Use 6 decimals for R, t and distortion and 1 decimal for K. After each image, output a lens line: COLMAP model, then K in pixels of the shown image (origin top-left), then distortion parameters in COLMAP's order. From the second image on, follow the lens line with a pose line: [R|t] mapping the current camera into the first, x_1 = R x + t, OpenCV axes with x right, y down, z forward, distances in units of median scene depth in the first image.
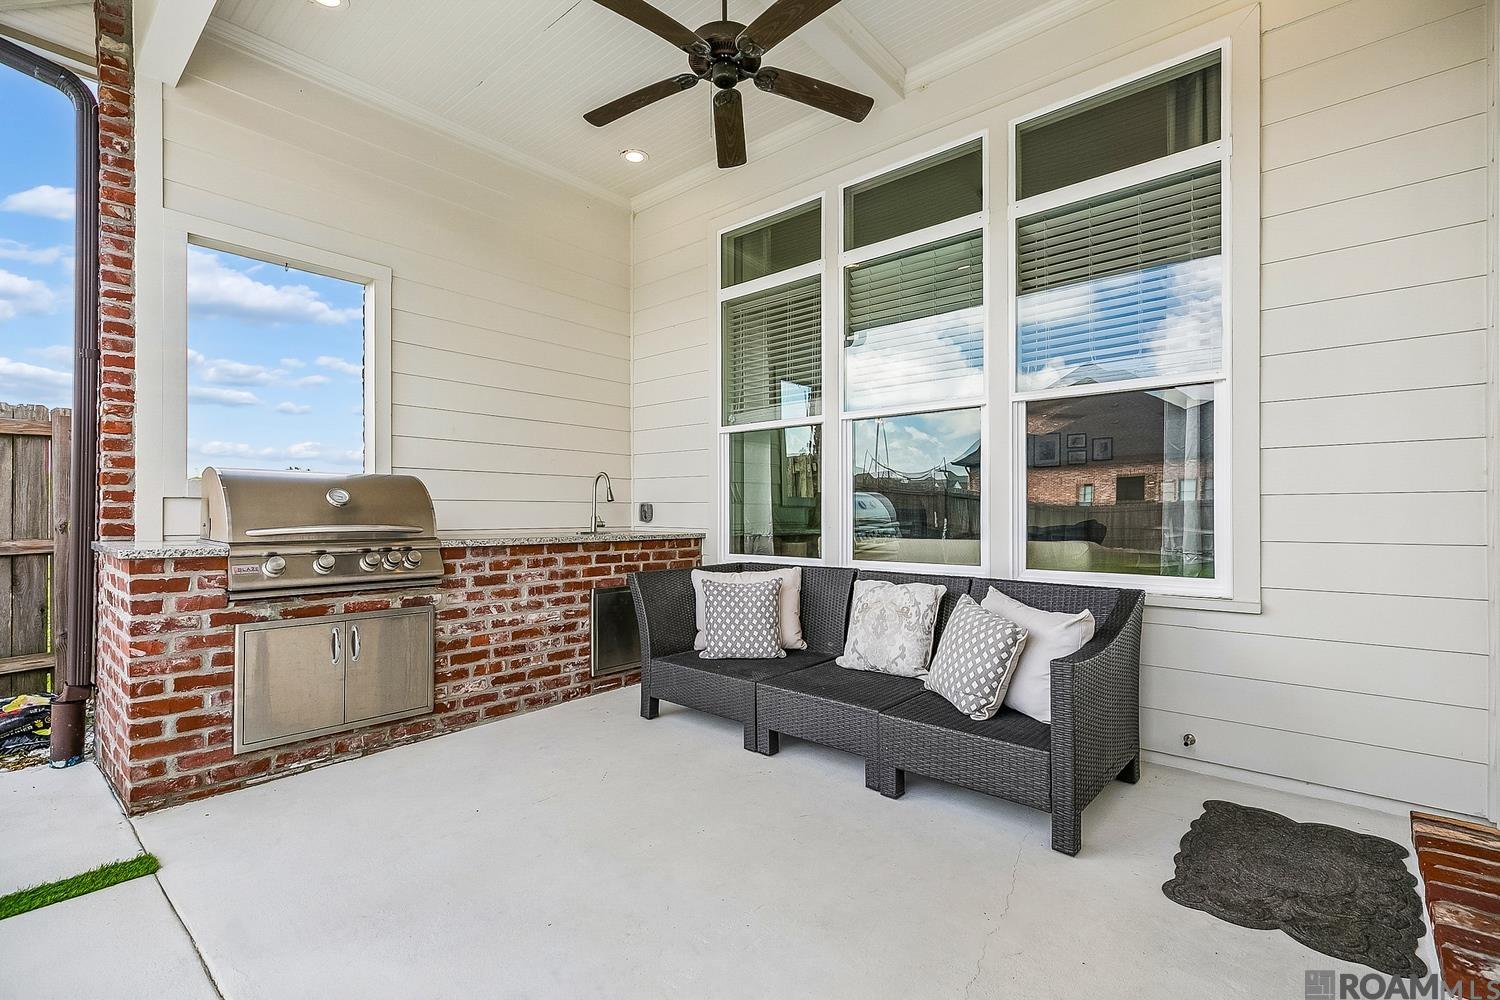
lens RADIAL K [[680.6, 0, 752.2], [0, 680.6, 507.0], [0, 0, 1]] dist [0.000170, 0.001853]
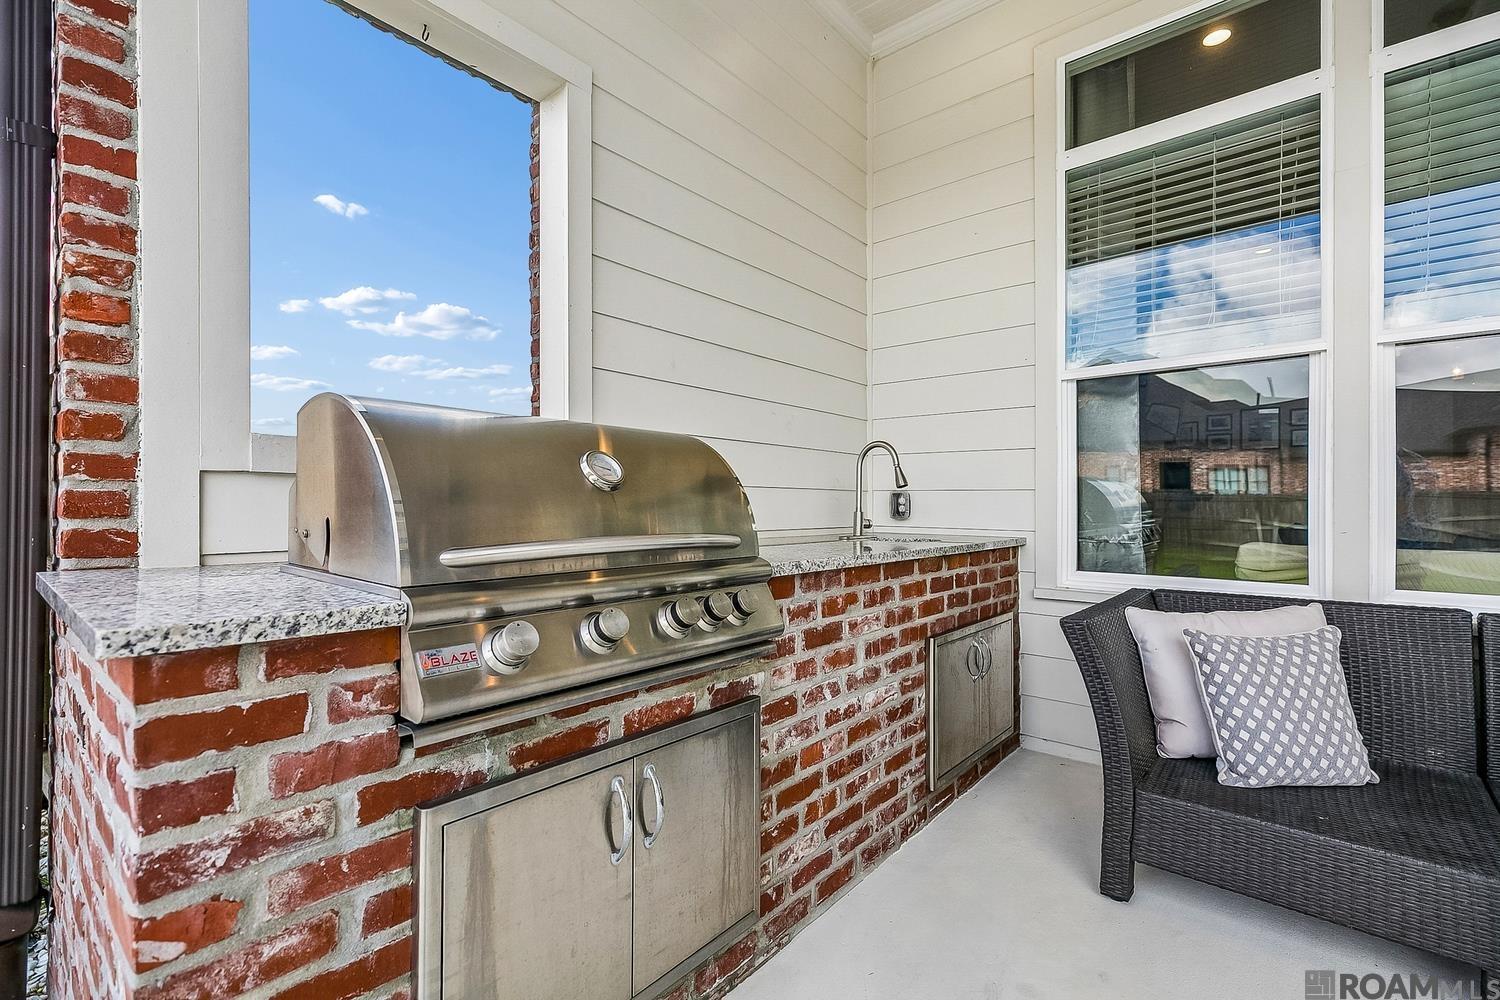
lens RADIAL K [[680.6, 0, 747.8], [0, 680.6, 504.3], [0, 0, 1]] dist [0.000170, 0.001853]
pose [[0.999977, 0.002643, 0.006214, -0.513868], [-0.002690, 0.999967, 0.007642, 0.003898], [-0.006193, -0.007659, 0.999951, 0.556087]]
